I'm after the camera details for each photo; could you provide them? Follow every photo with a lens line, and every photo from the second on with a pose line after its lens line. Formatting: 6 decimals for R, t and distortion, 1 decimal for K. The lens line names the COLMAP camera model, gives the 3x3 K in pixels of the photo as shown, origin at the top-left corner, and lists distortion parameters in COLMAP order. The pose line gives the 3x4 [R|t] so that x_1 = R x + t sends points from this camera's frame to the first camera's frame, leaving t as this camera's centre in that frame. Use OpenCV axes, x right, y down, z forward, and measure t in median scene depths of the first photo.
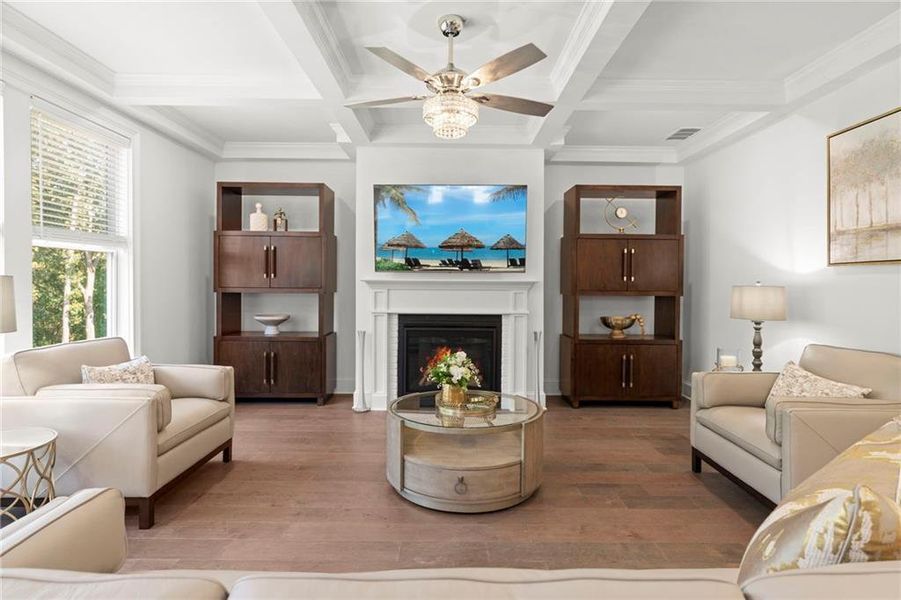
lens RADIAL K [[489.1, 0, 448.4], [0, 489.1, 286.2], [0, 0, 1]] dist [0.002157, 0.002523]
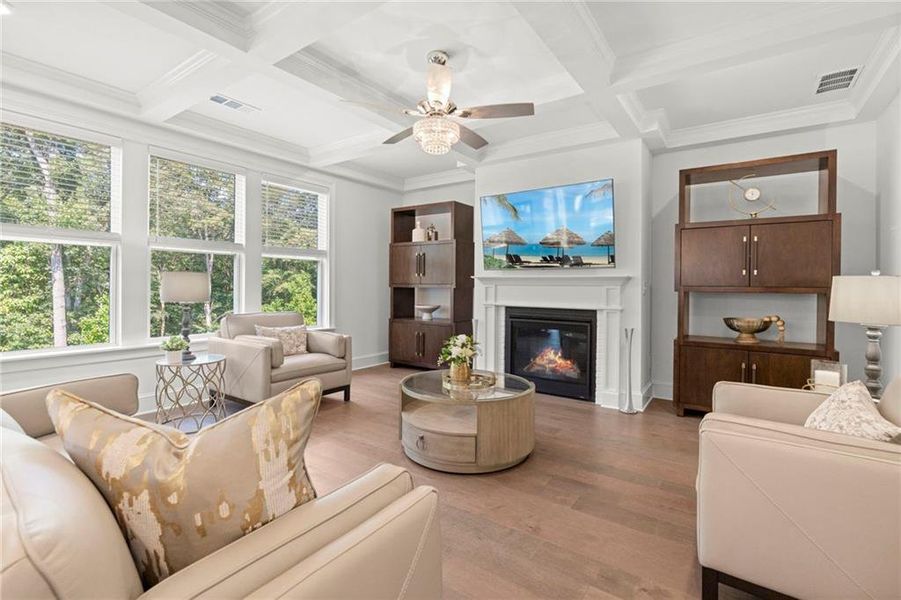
lens RADIAL K [[429.6, 0, 451.3], [0, 429.6, 285.6], [0, 0, 1]] dist [-0.002071, 0.001361]
pose [[0.803732, 0.000309, -0.594991, 0.396265], [-0.006532, 0.999944, -0.008305, 0.017289], [0.594956, 0.010562, 0.803689, 0.108710]]
